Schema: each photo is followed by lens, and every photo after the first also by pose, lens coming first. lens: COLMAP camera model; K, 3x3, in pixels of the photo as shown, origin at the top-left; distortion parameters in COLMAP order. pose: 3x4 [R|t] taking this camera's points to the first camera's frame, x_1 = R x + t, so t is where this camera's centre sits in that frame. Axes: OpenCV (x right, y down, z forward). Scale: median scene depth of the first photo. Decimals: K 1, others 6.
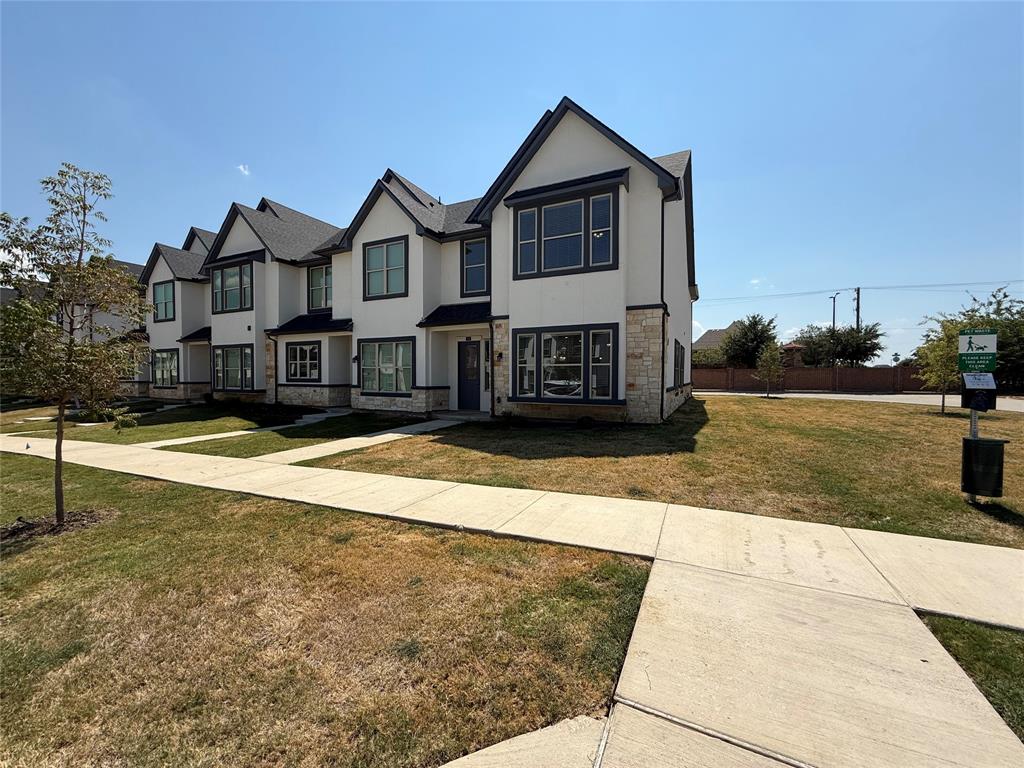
lens RADIAL K [[395.8, 0, 512.0], [0, 395.8, 384.0], [0, 0, 1]] dist [0.000416, -0.000013]
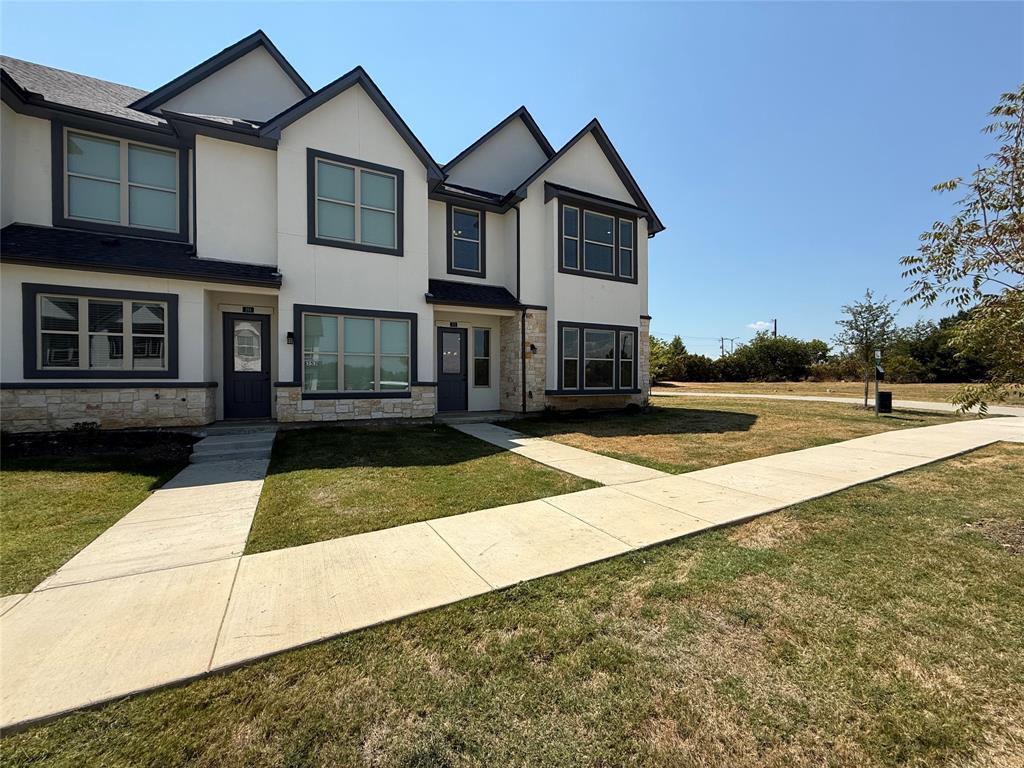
lens RADIAL K [[407.7, 0, 512.0], [0, 407.7, 384.0], [0, 0, 1]] dist [0.001627, 0.000117]
pose [[0.604929, -0.008370, 0.796236, -0.737325], [0.020532, 0.999776, -0.005089, 0.016662], [-0.796015, 0.019427, 0.604965, 0.404774]]
